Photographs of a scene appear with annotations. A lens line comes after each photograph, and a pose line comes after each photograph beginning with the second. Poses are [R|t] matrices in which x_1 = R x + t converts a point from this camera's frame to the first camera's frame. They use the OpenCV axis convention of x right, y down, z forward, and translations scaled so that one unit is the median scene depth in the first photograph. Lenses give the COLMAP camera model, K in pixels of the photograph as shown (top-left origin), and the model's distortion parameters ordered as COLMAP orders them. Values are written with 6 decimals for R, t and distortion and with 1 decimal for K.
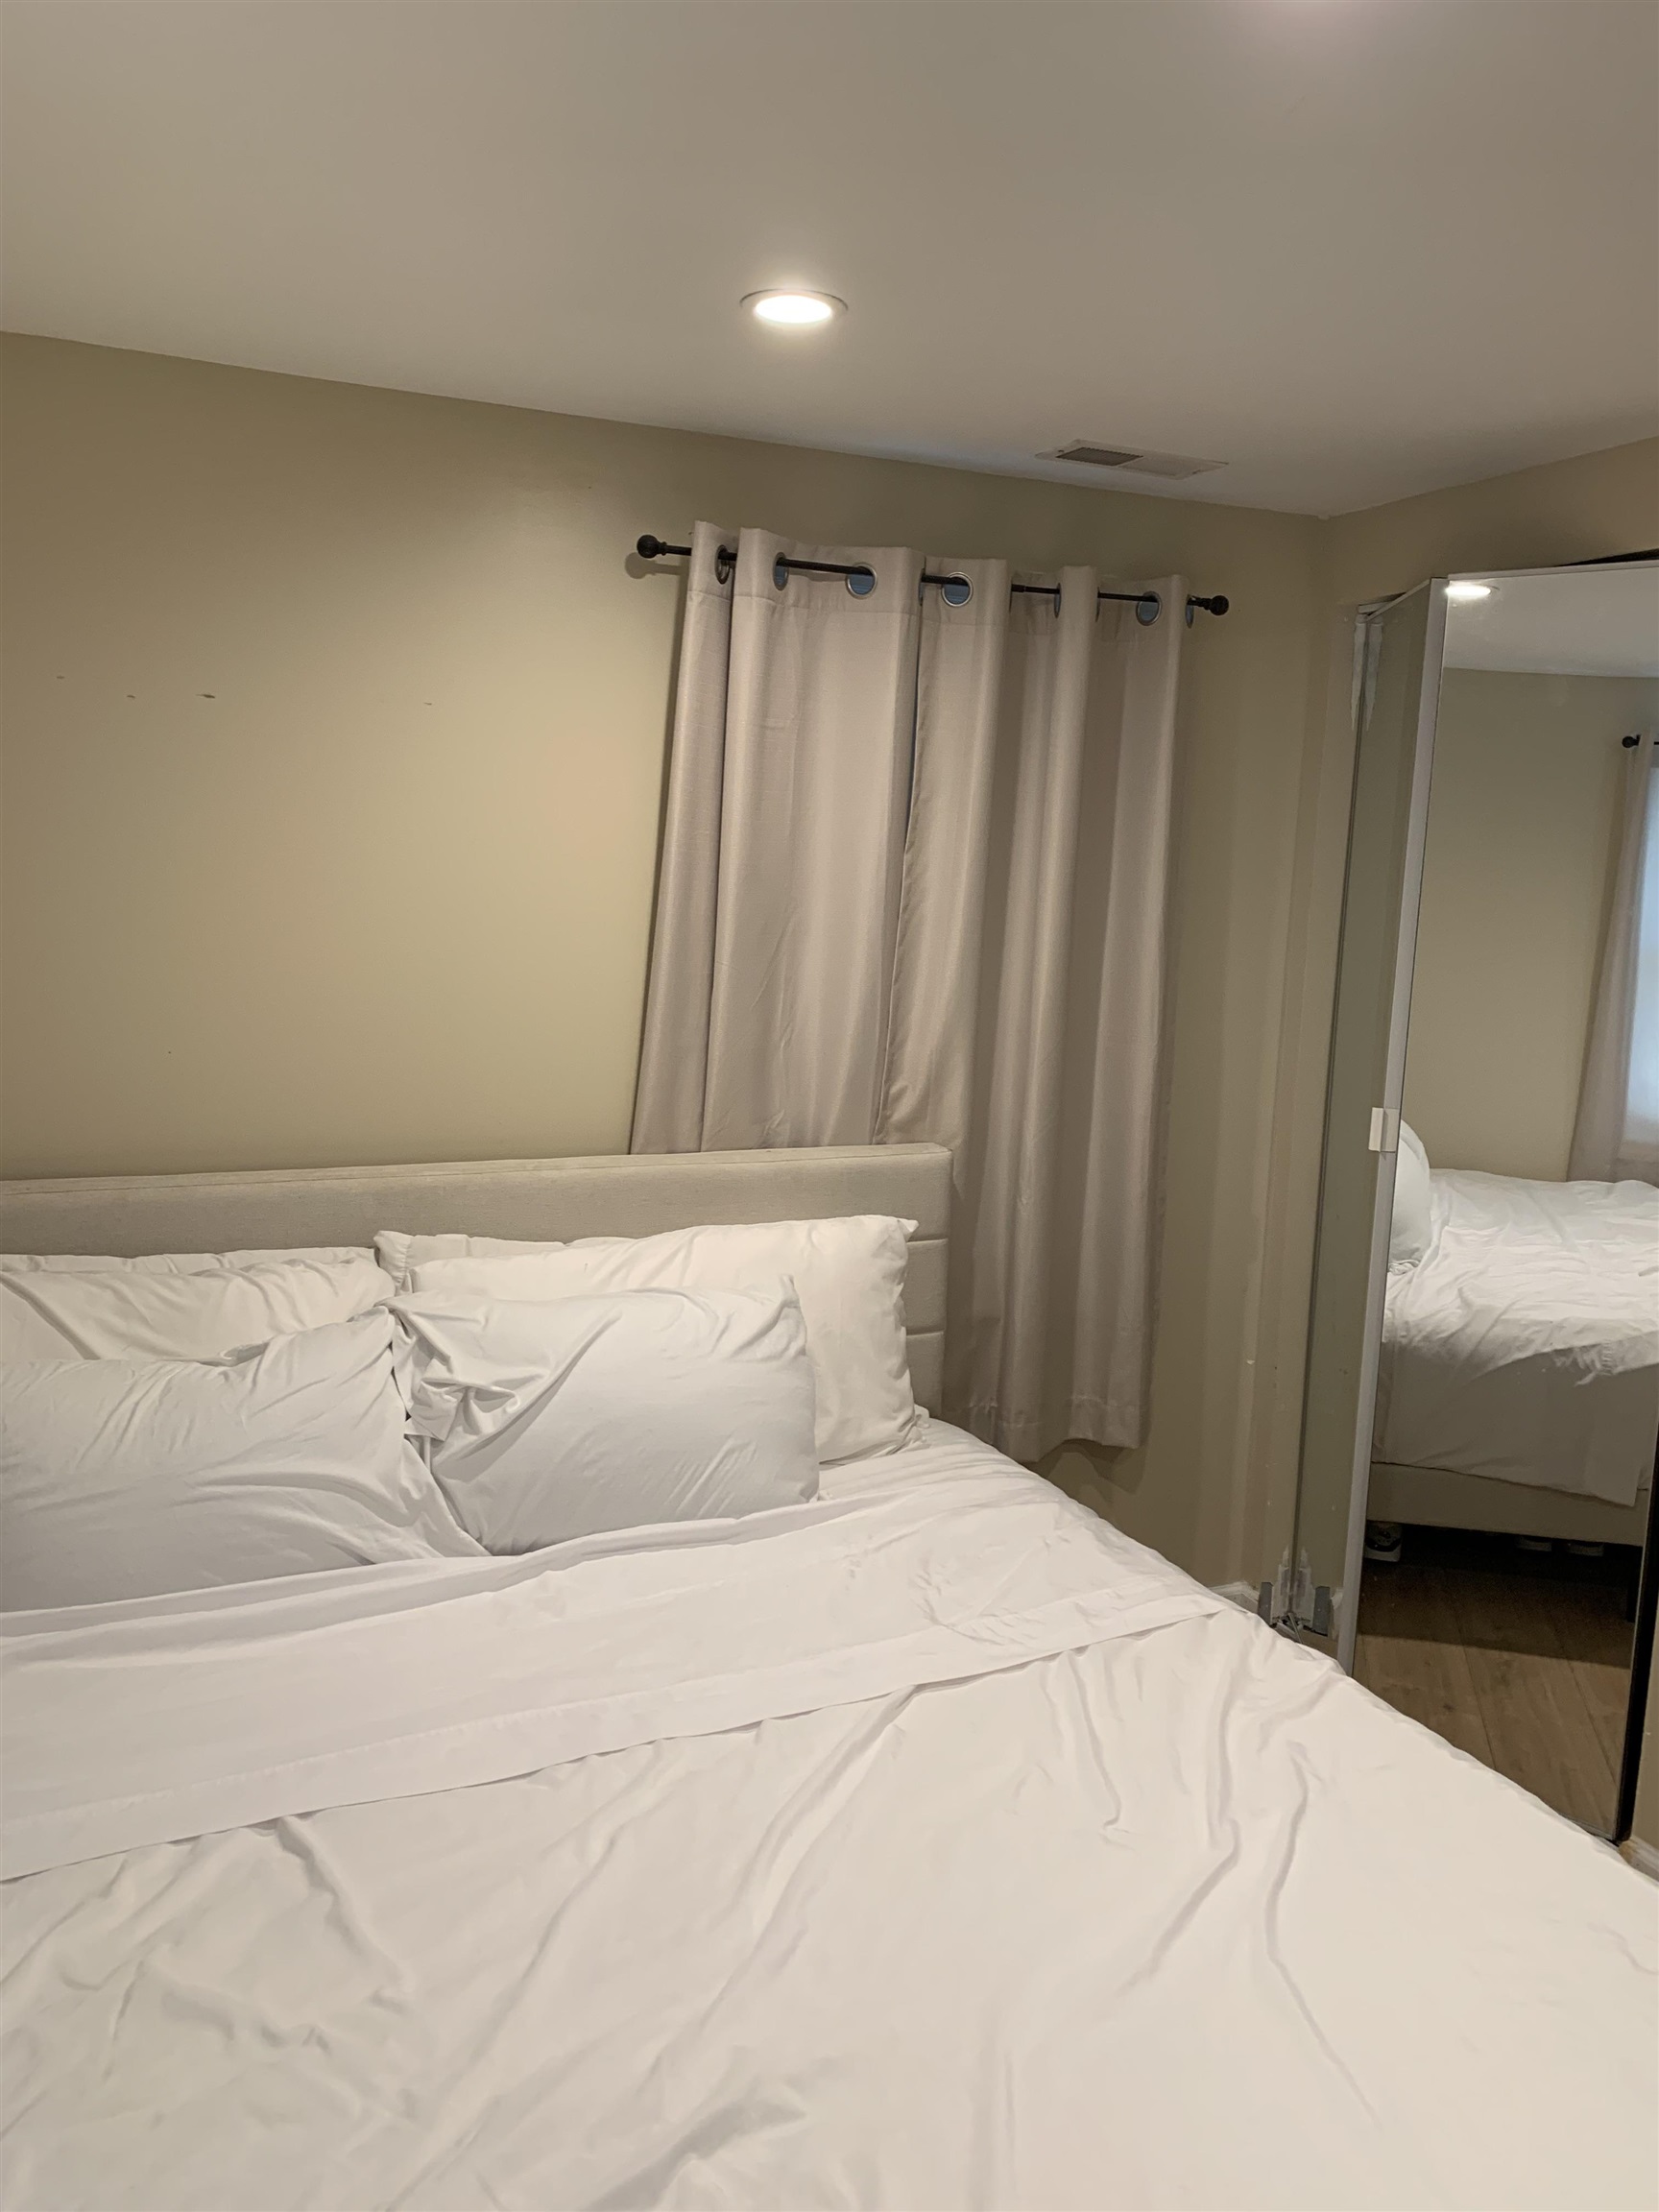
lens RADIAL K [[1679.0, 0, 844.0], [0, 1679.0, 1101.8], [0, 0, 1]] dist [0.073700, -0.064394]
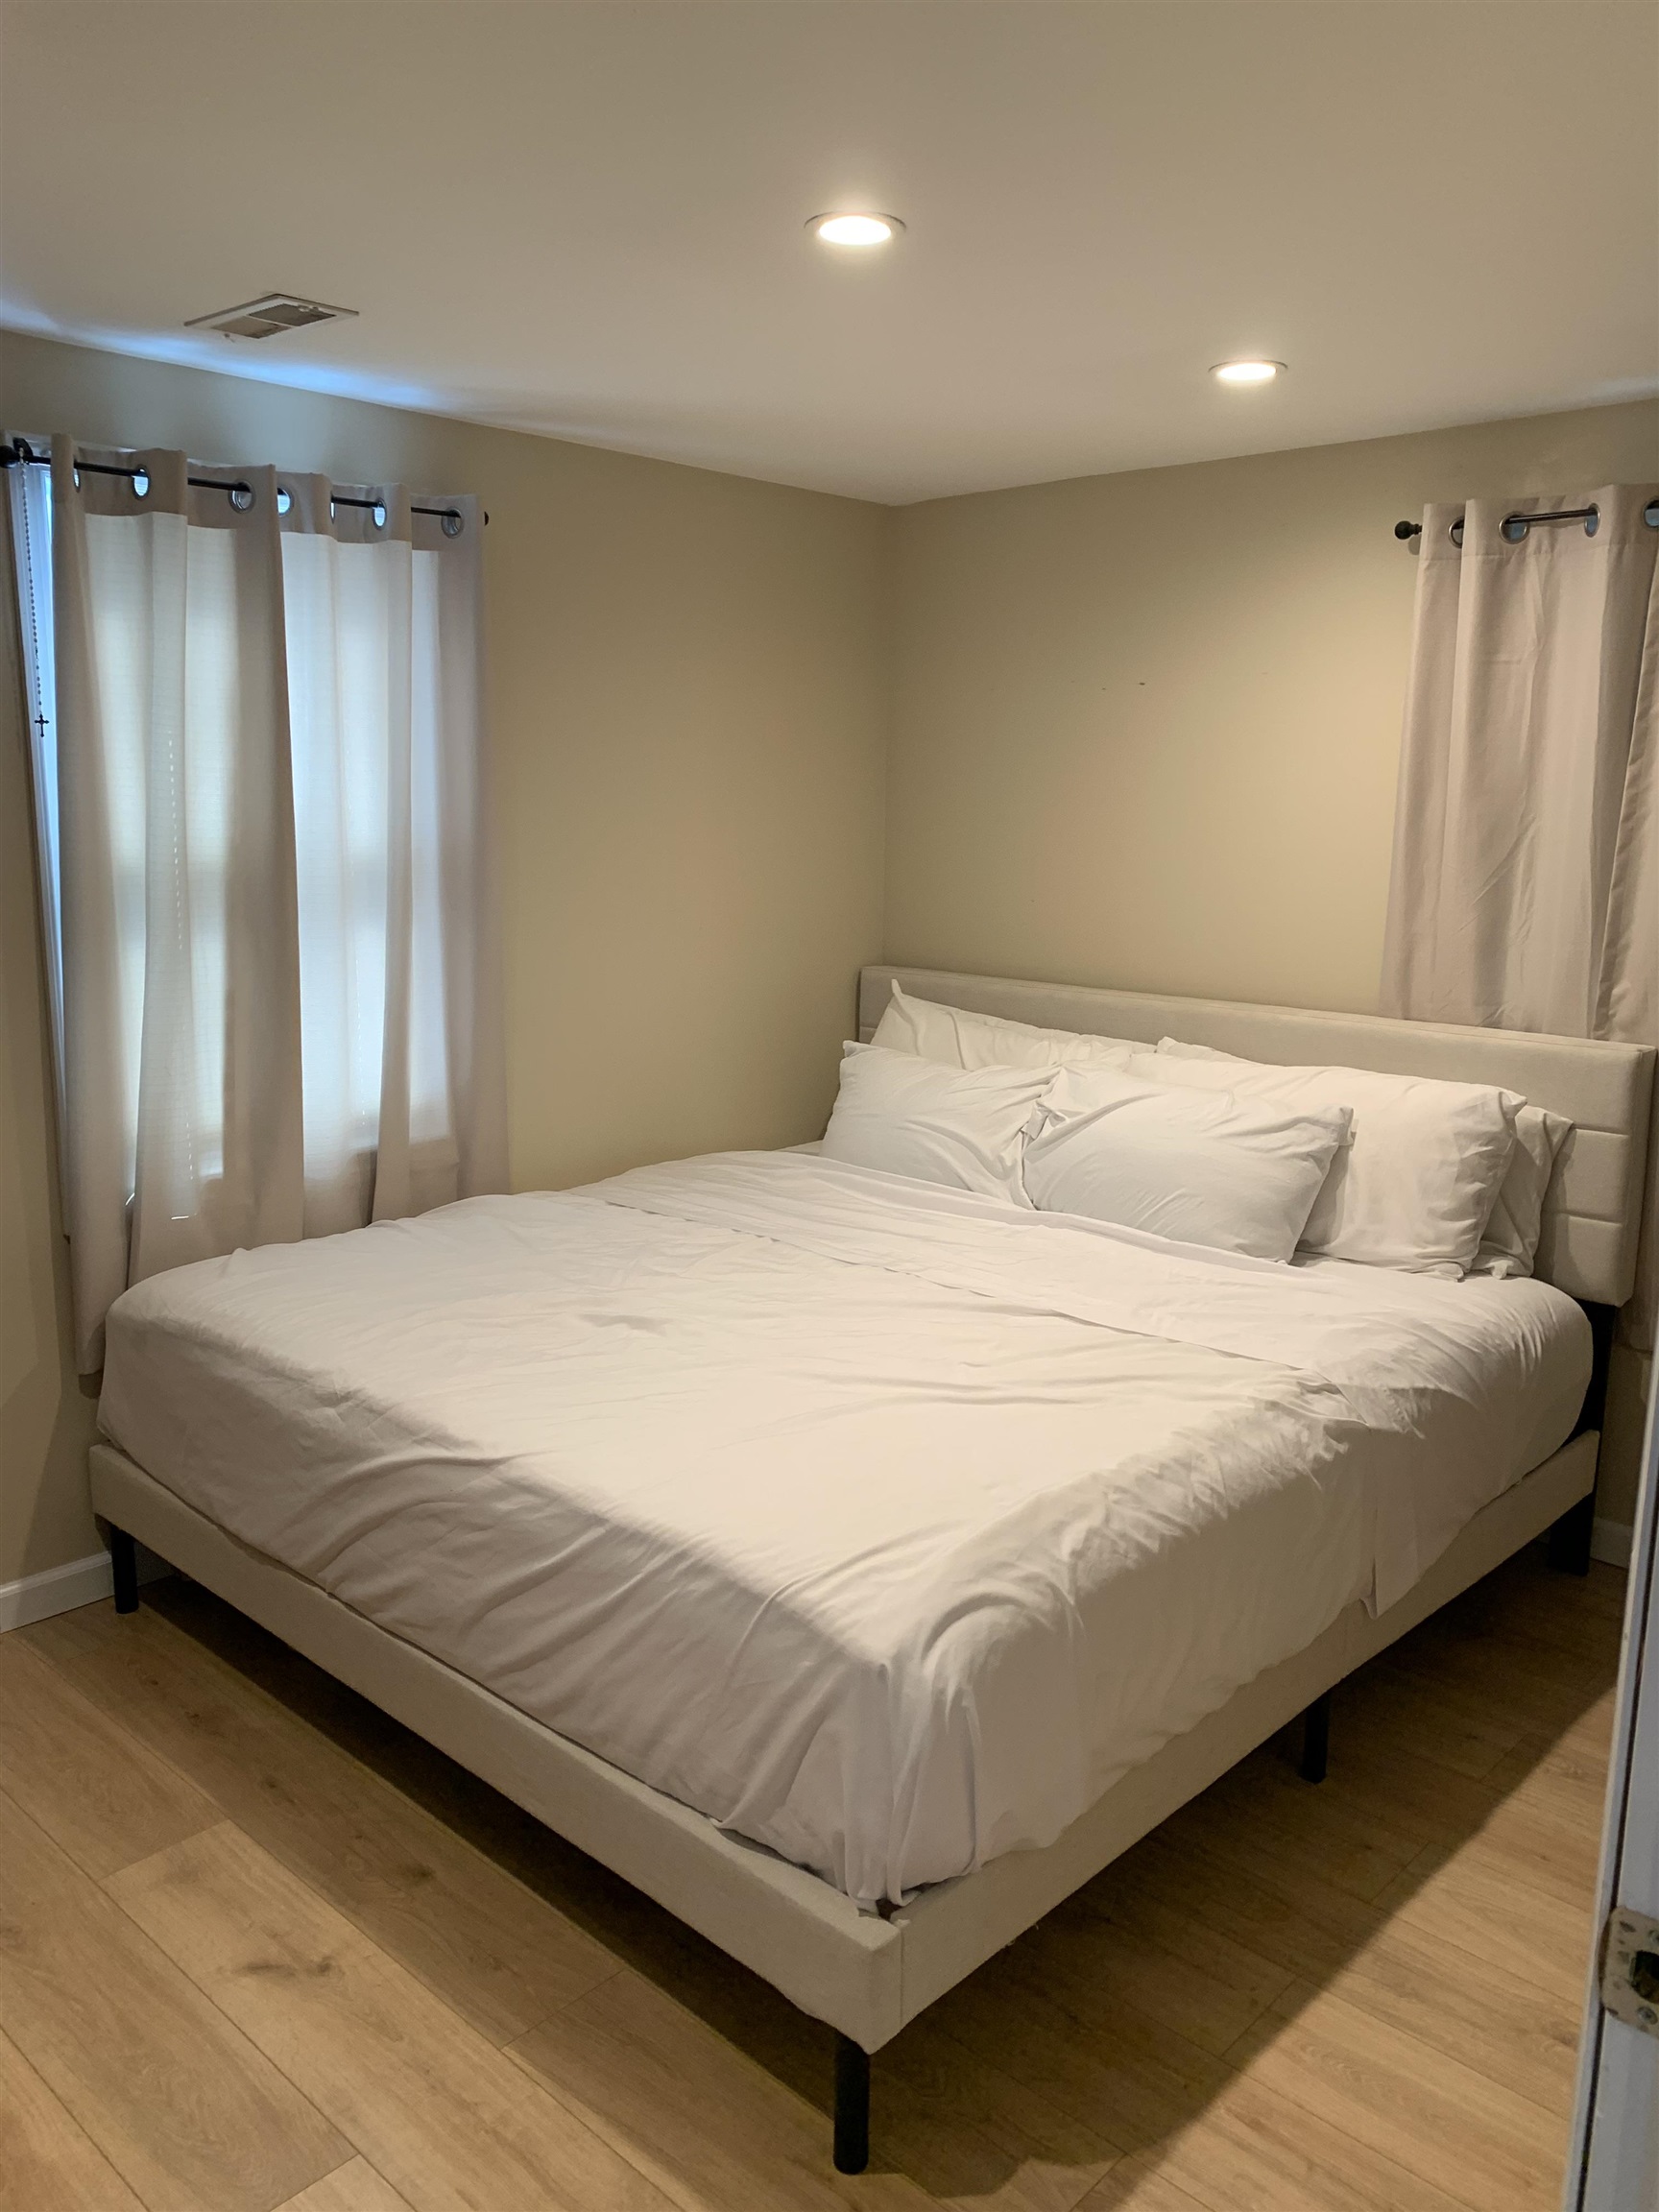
lens RADIAL K [[1679.0, 0, 844.0], [0, 1679.0, 1101.8], [0, 0, 1]] dist [0.073700, -0.064394]
pose [[0.372581, 0.136199, -0.917950, 0.947481], [-0.132384, 0.986855, 0.092690, 0.031127], [0.918508, 0.086987, 0.385714, 0.161839]]
